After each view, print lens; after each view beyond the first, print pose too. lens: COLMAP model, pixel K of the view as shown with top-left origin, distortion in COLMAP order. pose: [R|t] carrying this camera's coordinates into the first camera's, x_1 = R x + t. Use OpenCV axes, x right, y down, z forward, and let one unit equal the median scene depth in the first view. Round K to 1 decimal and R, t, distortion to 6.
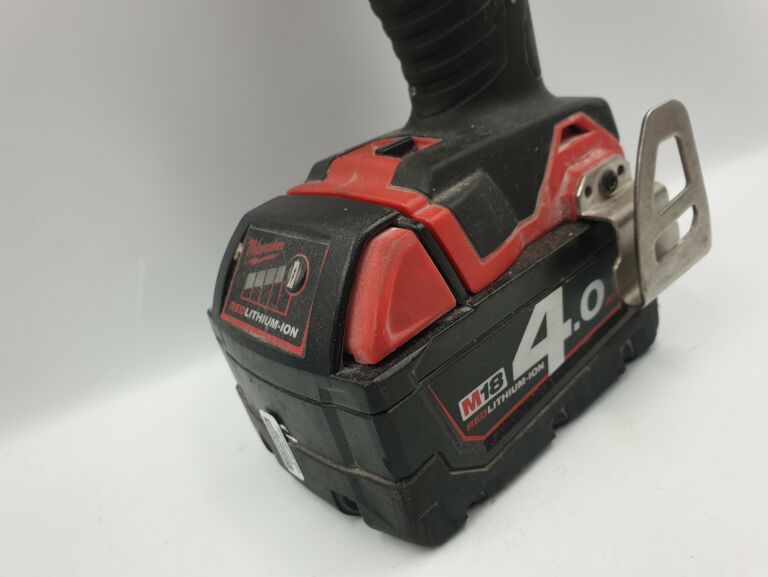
lens RADIAL K [[582.2, 0, 382.3], [0, 582.2, 281.2], [0, 0, 1]] dist [0.073160, -0.017491]
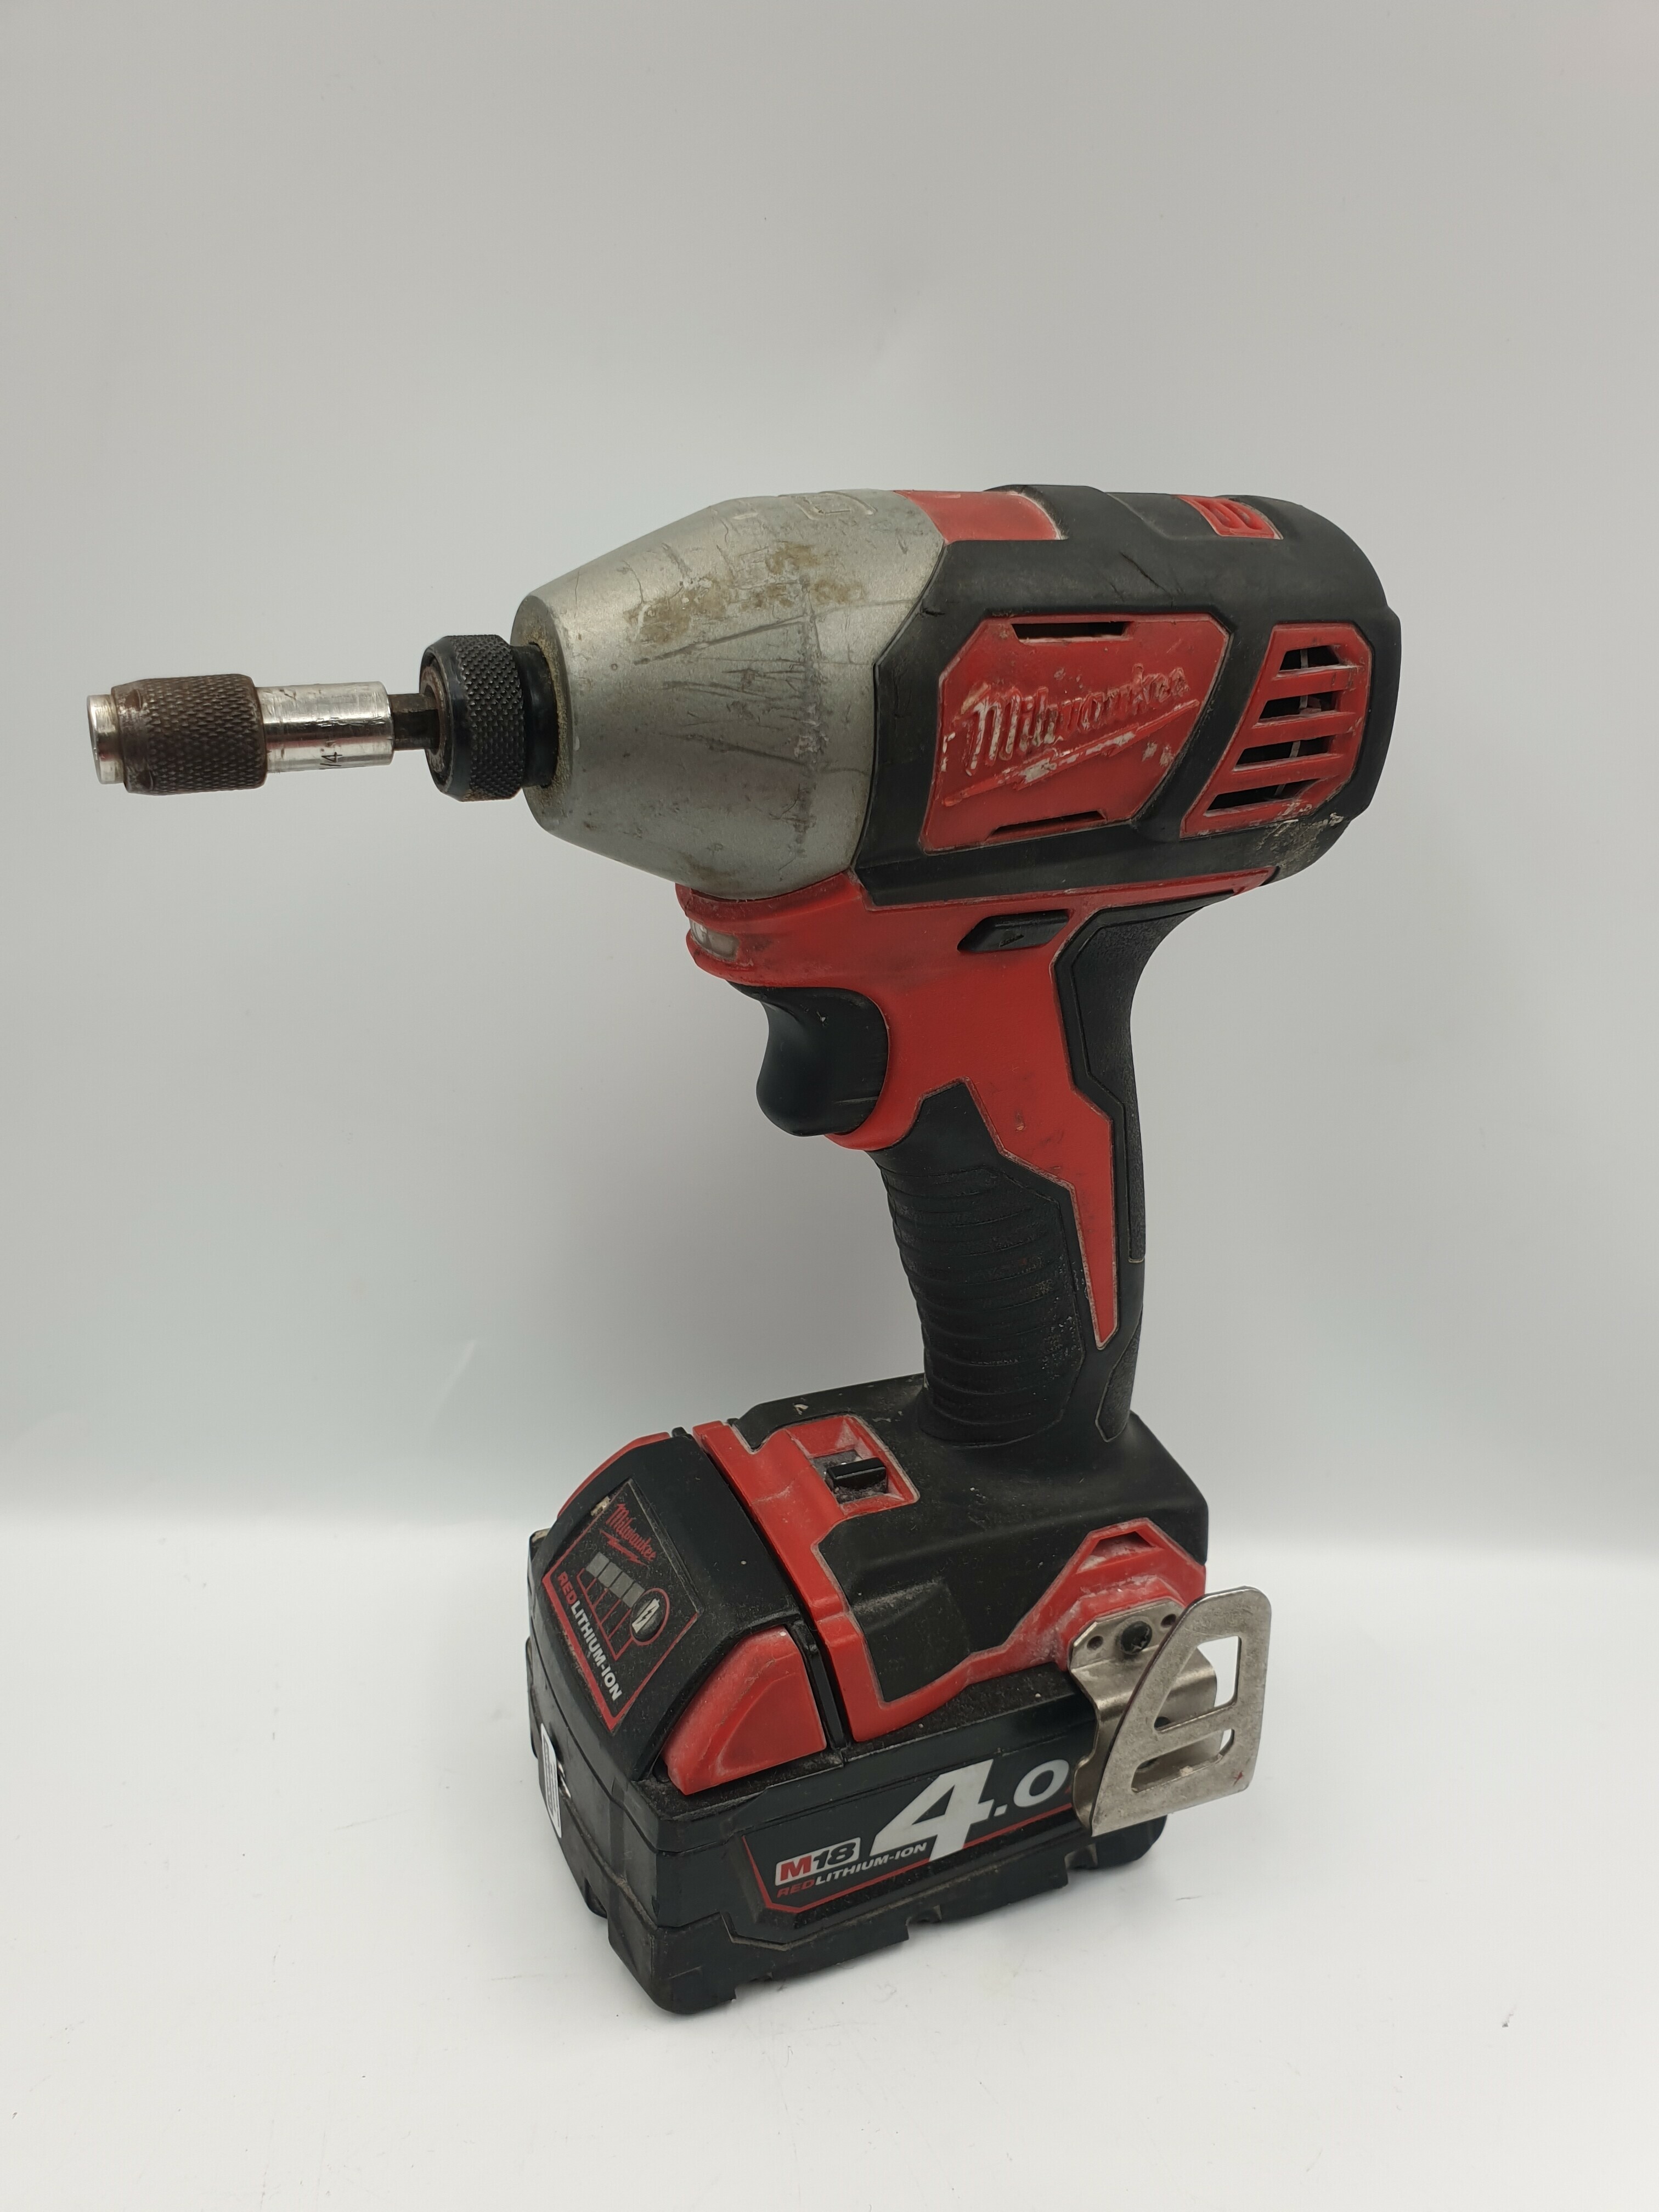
lens RADIAL K [[1677.0, 0, 820.9], [0, 1677.0, 1120.4], [0, 0, 1]] dist [0.073160, -0.017491]
pose [[0.910646, 0.401492, -0.097608, 0.009733], [-0.391787, 0.914082, 0.104673, -0.863351], [0.131247, -0.057078, 0.989705, -1.040553]]
